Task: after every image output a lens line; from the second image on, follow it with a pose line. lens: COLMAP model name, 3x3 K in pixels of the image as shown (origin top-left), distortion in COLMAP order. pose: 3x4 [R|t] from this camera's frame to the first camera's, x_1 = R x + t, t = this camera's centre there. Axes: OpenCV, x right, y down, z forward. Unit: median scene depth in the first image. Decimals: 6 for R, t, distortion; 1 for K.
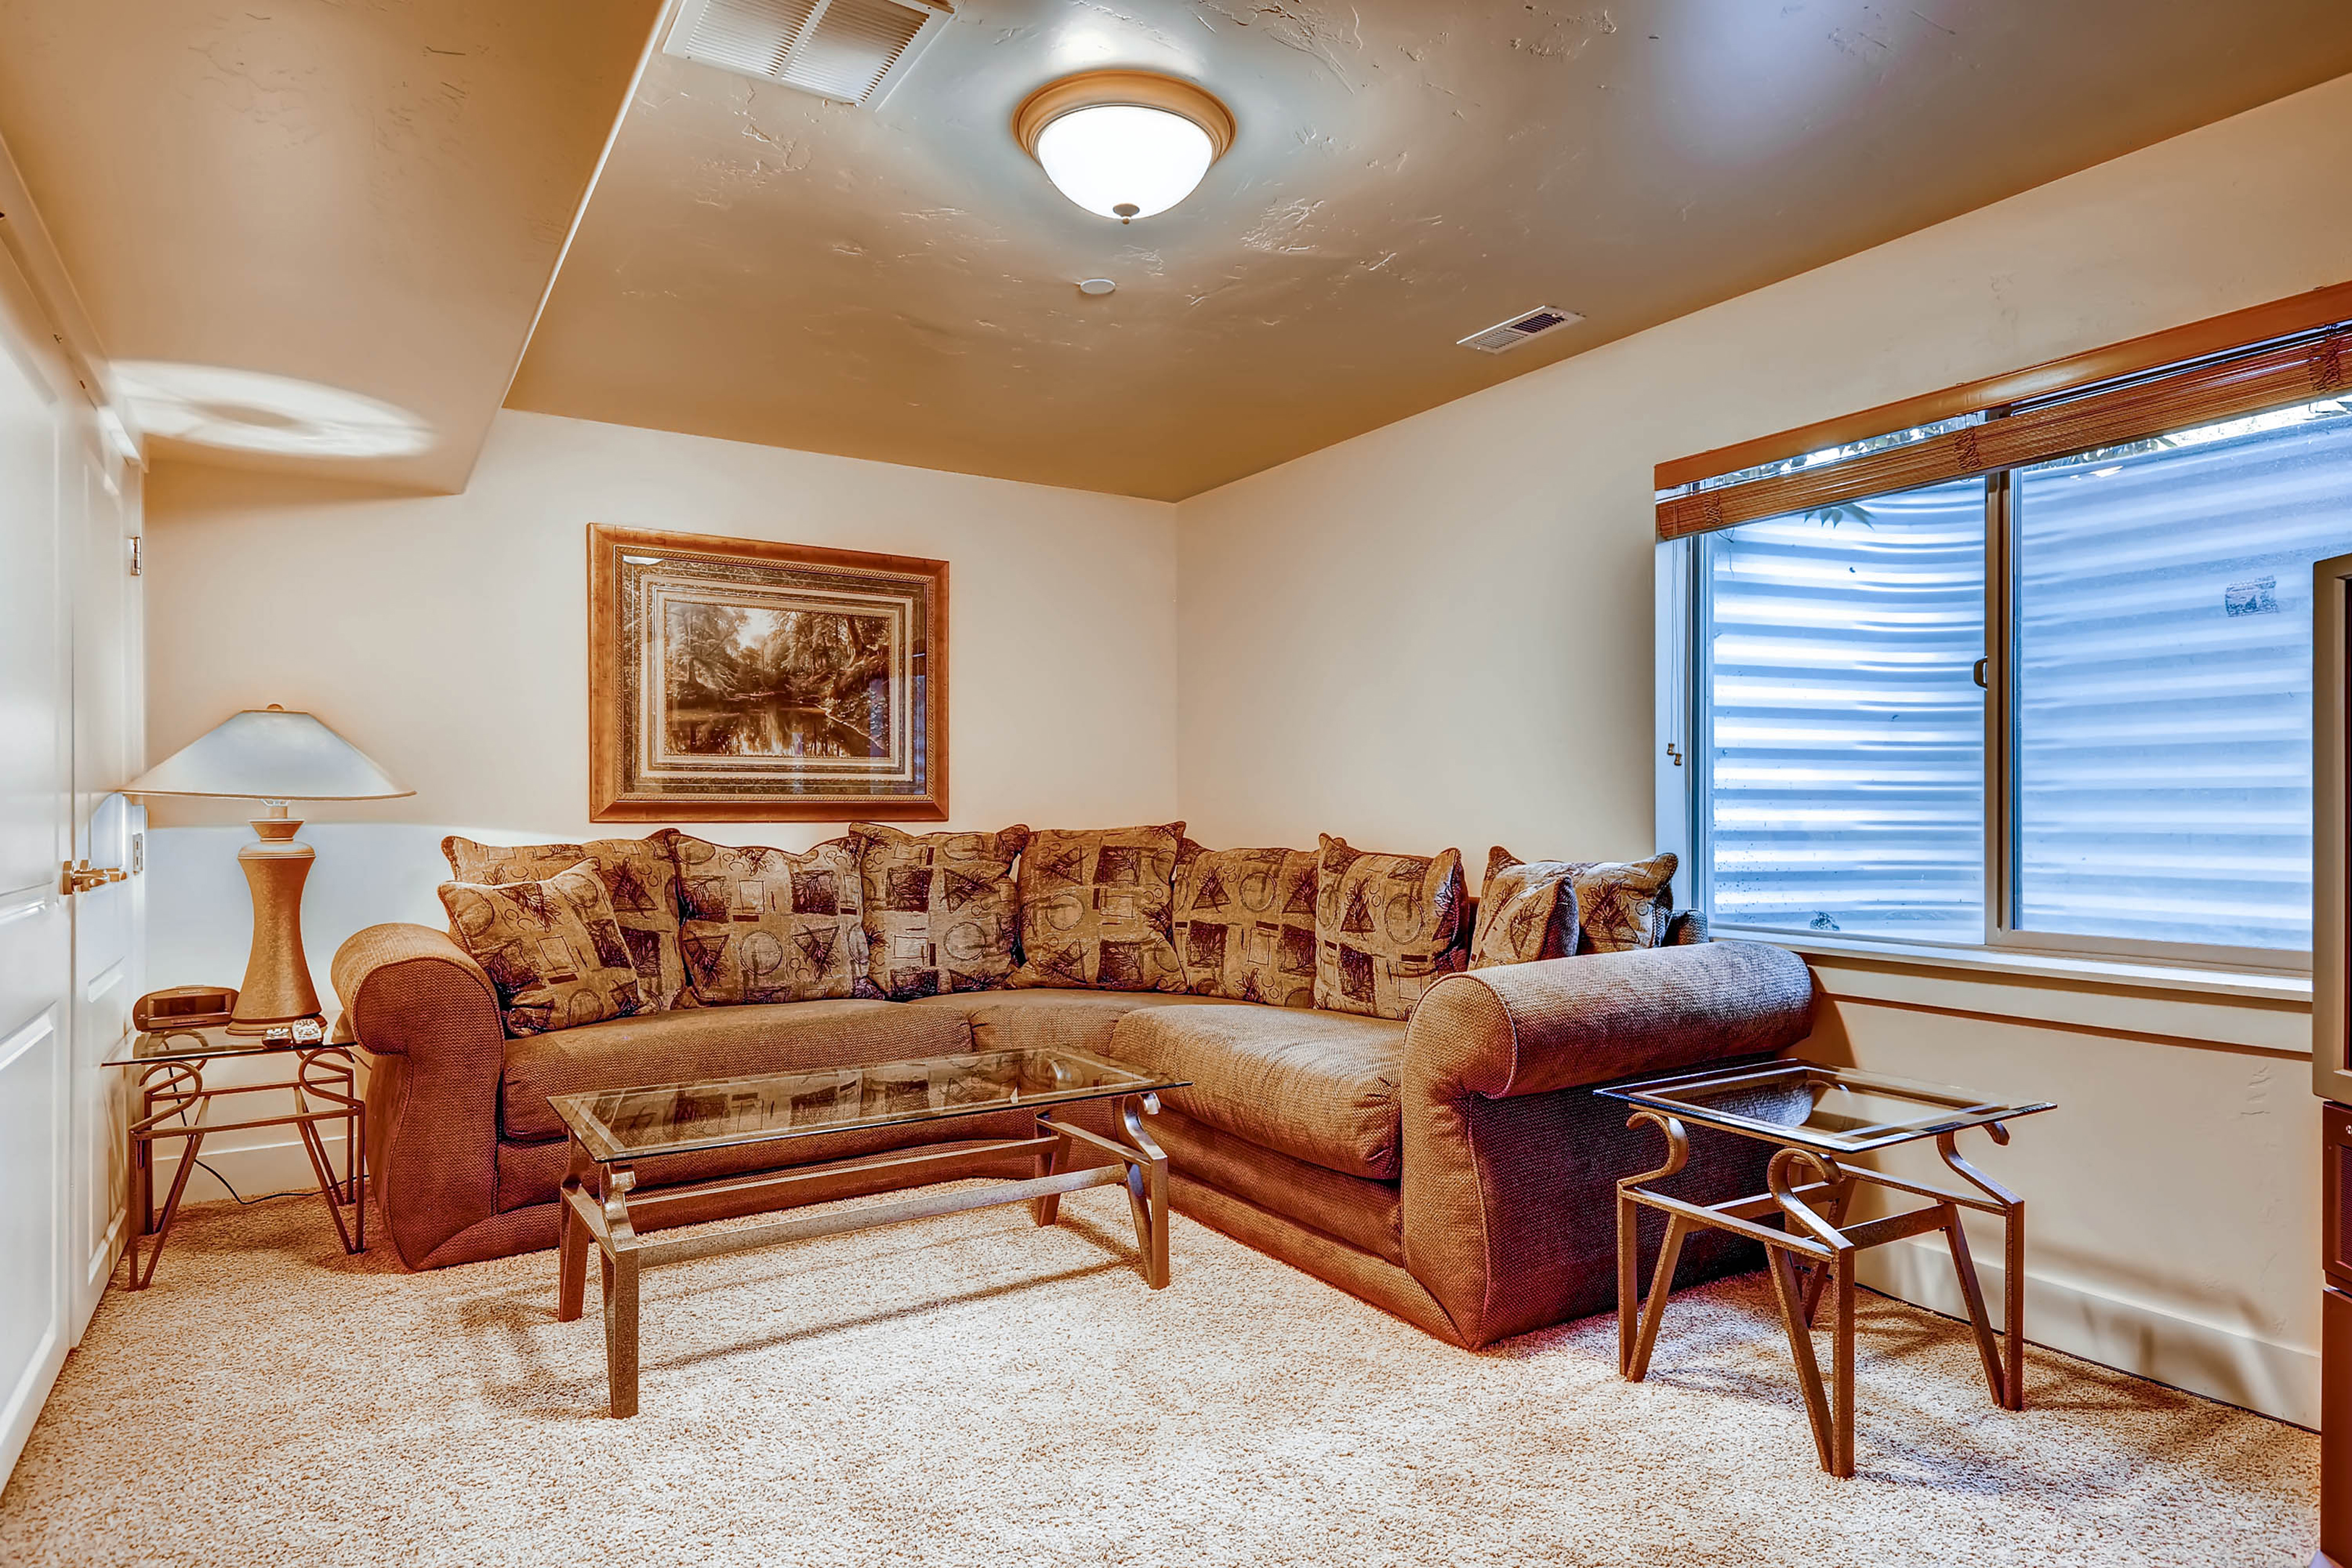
lens RADIAL K [[1300.4, 0, 1179.5], [0, 1300.4, 814.2], [0, 0, 1]] dist [-0.001307, -0.000254]
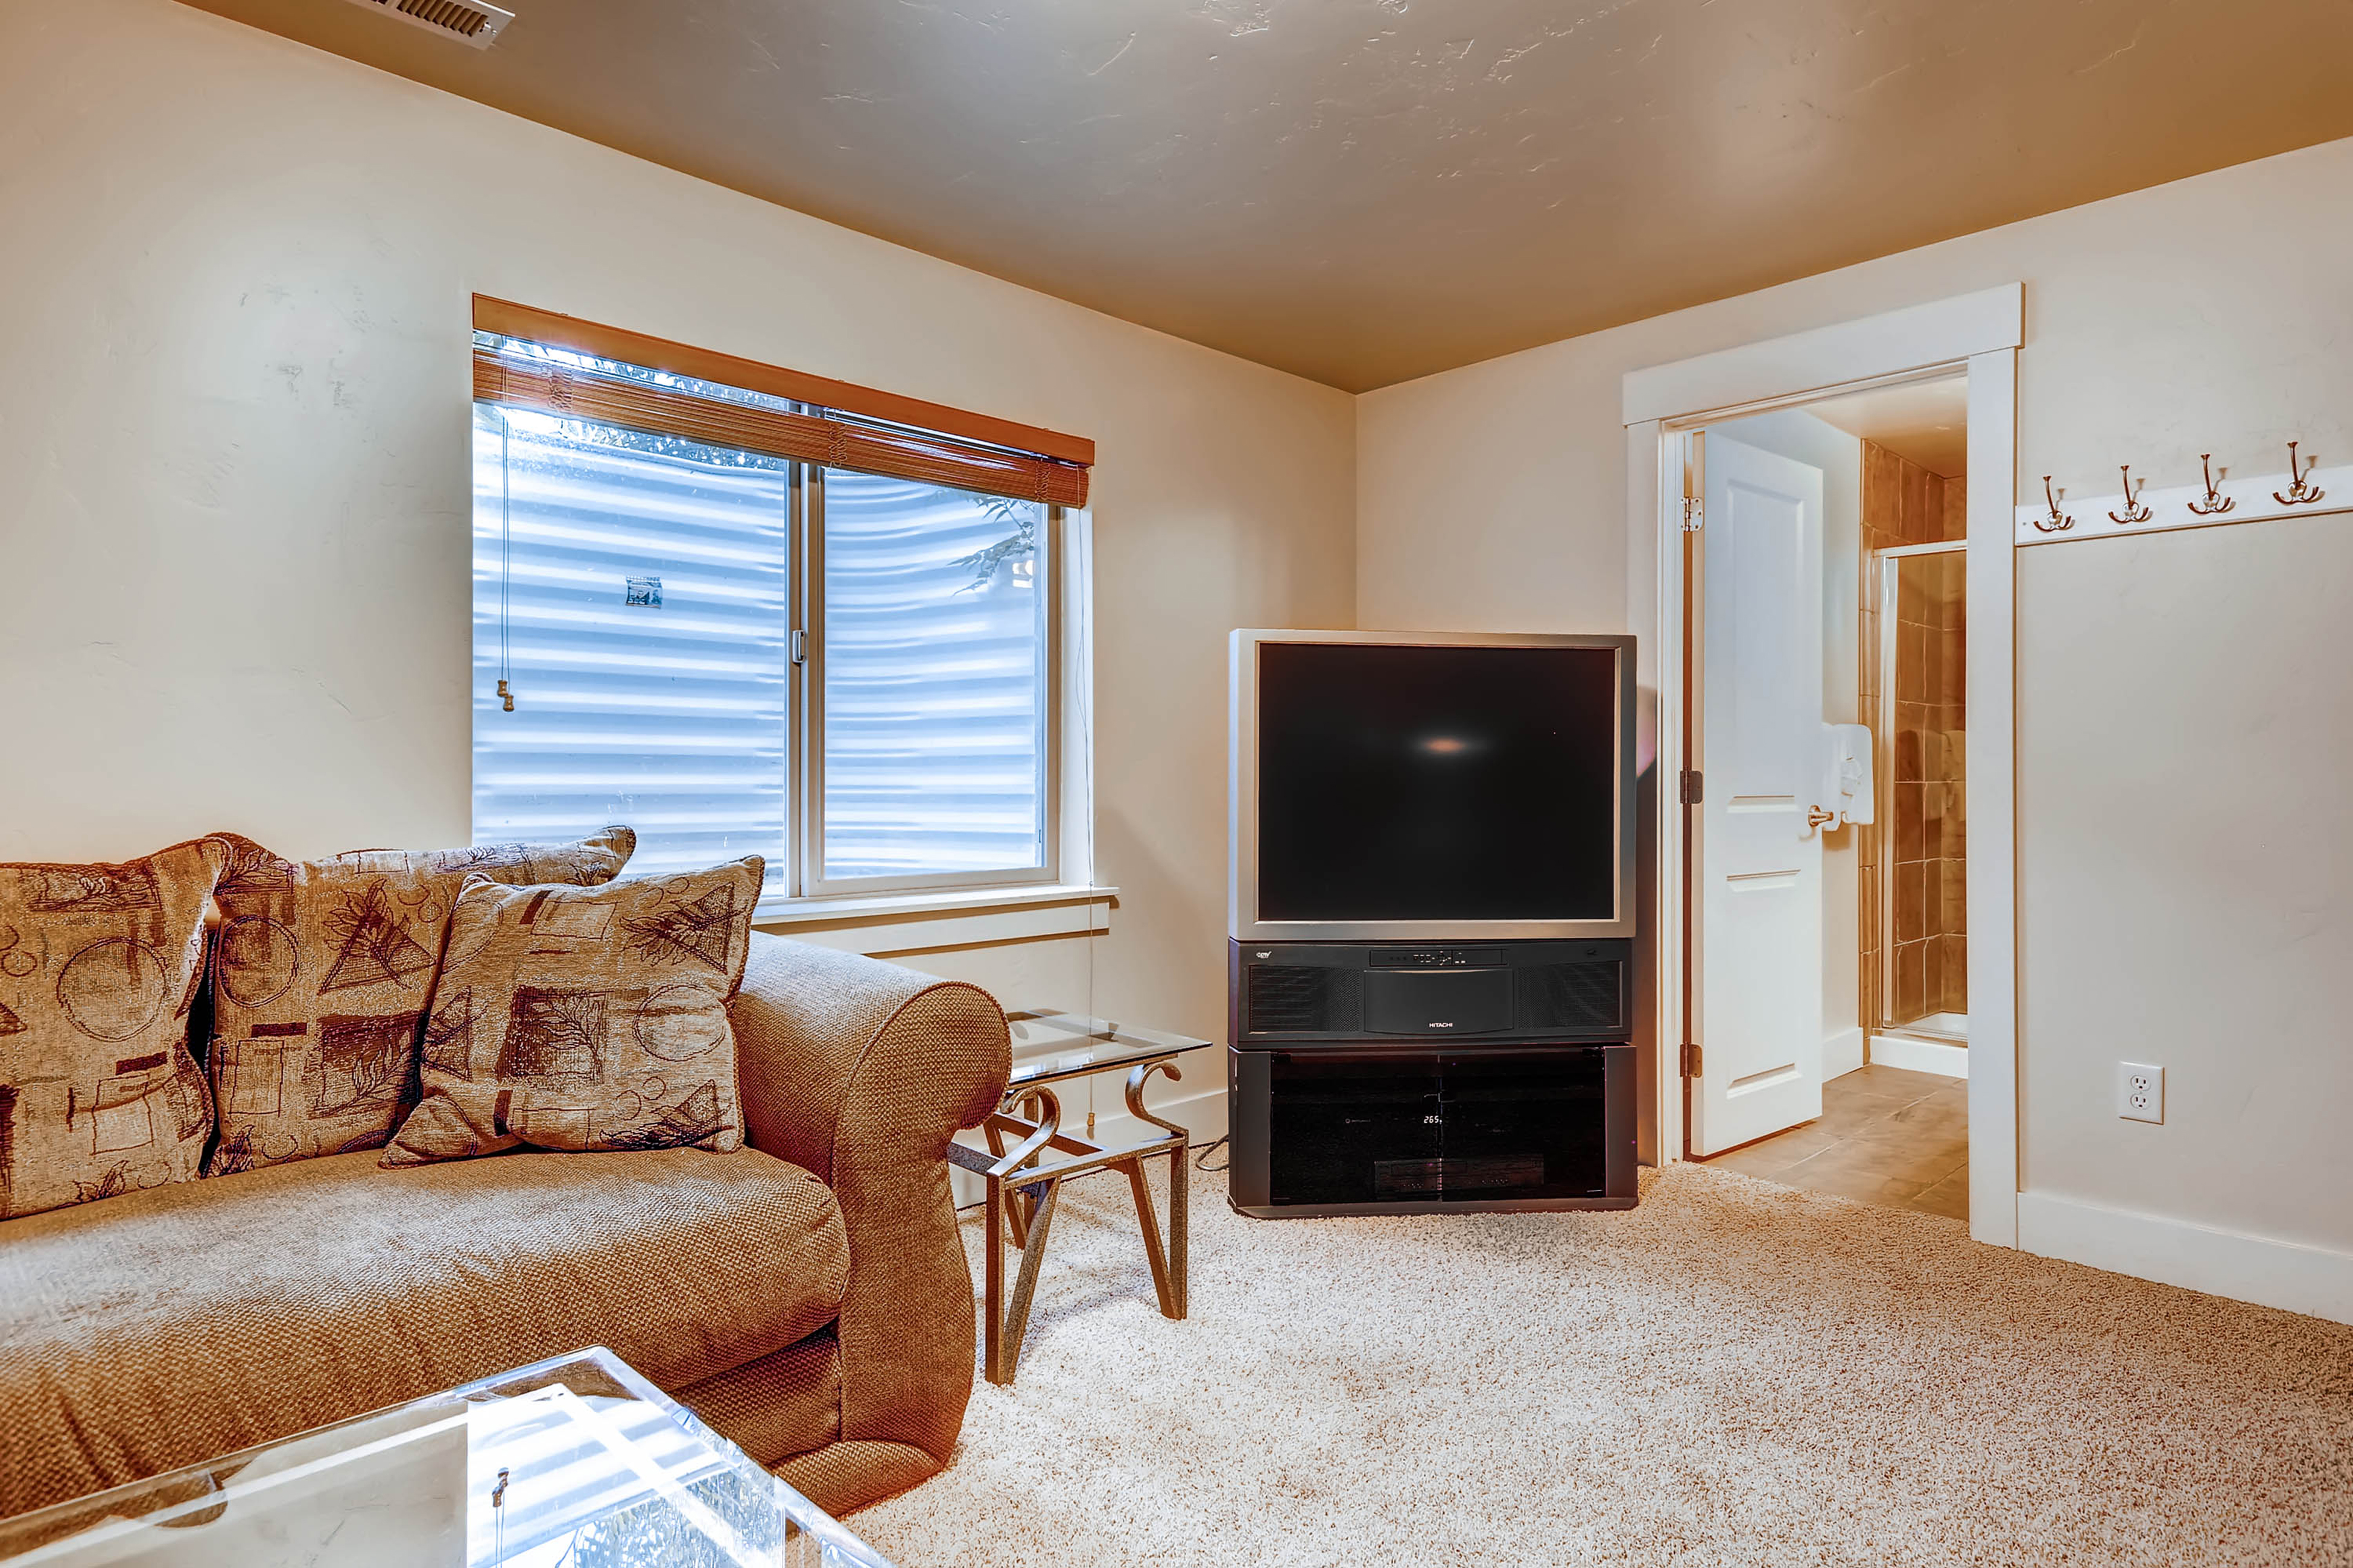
lens RADIAL K [[1343.4, 0, 1176.5], [0, 1343.4, 784.0], [0, 0, 1]] dist [0.003974, 0.000704]
pose [[-0.218805, -0.000078, 0.975769, -0.476328], [-0.001813, 0.999998, -0.000326, 0.004102], [-0.975767, -0.001840, -0.218805, 0.844679]]
